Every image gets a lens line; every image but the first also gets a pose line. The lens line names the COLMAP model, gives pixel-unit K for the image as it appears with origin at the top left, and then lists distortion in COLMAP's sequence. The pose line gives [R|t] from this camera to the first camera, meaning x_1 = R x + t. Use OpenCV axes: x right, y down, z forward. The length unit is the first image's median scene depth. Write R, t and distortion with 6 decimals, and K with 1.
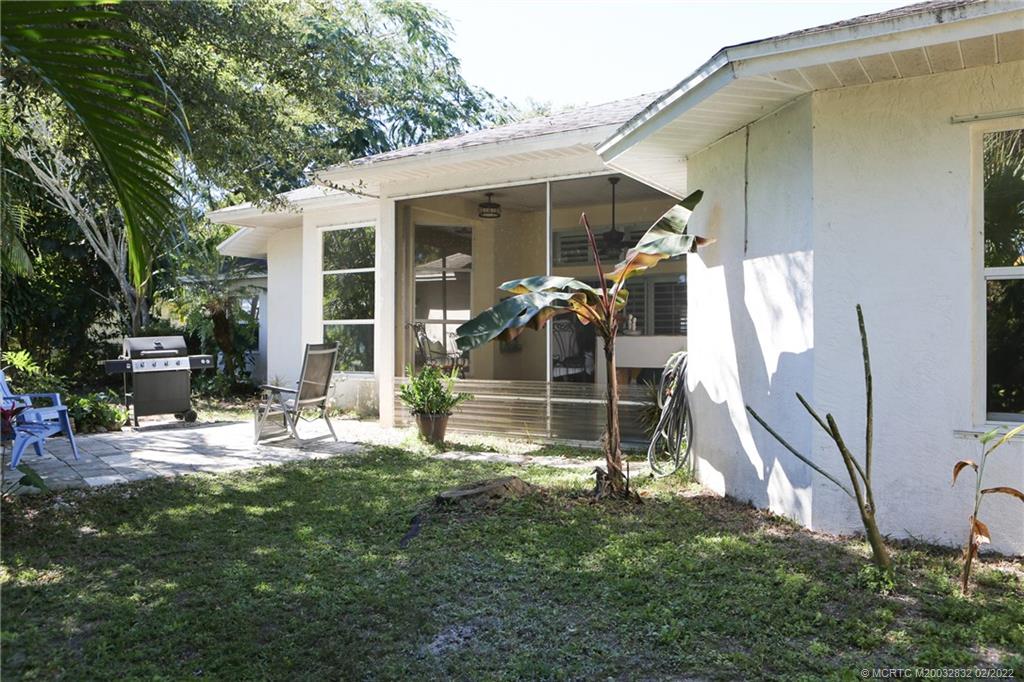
lens RADIAL K [[813.1, 0, 512.0], [0, 813.1, 341.0], [0, 0, 1]] dist [-0.102740, 0.104514]
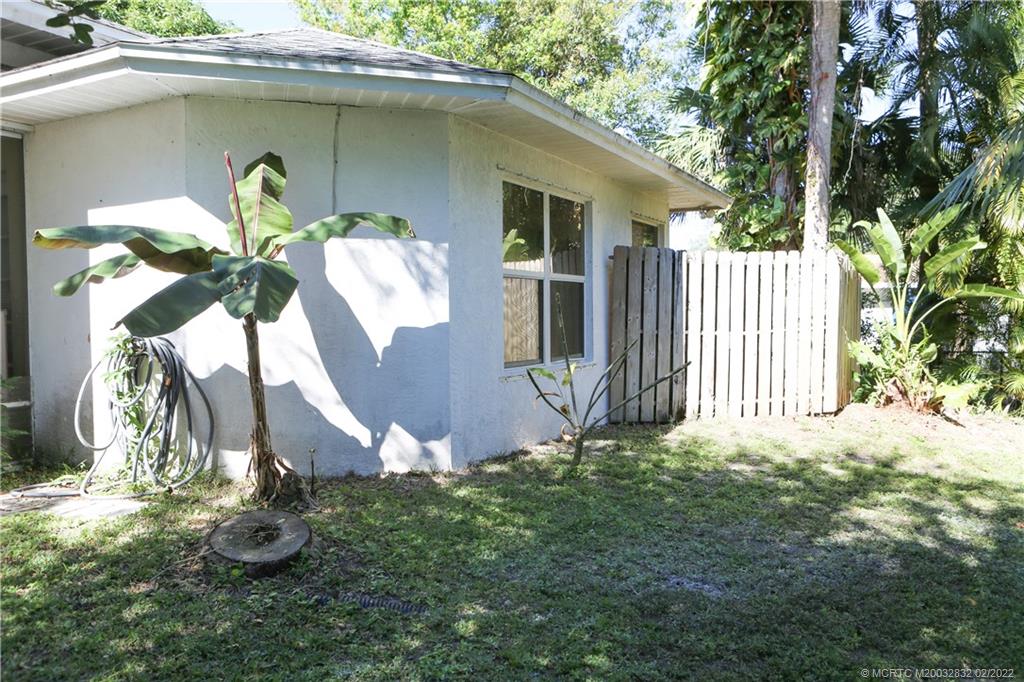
lens RADIAL K [[813.1, 0, 512.0], [0, 813.1, 341.0], [0, 0, 1]] dist [-0.102740, 0.104514]
pose [[-0.081699, -0.028746, 0.996242, -0.792990], [0.003918, 0.999567, 0.029164, 0.000724], [-0.996649, 0.006286, -0.081551, 0.919799]]
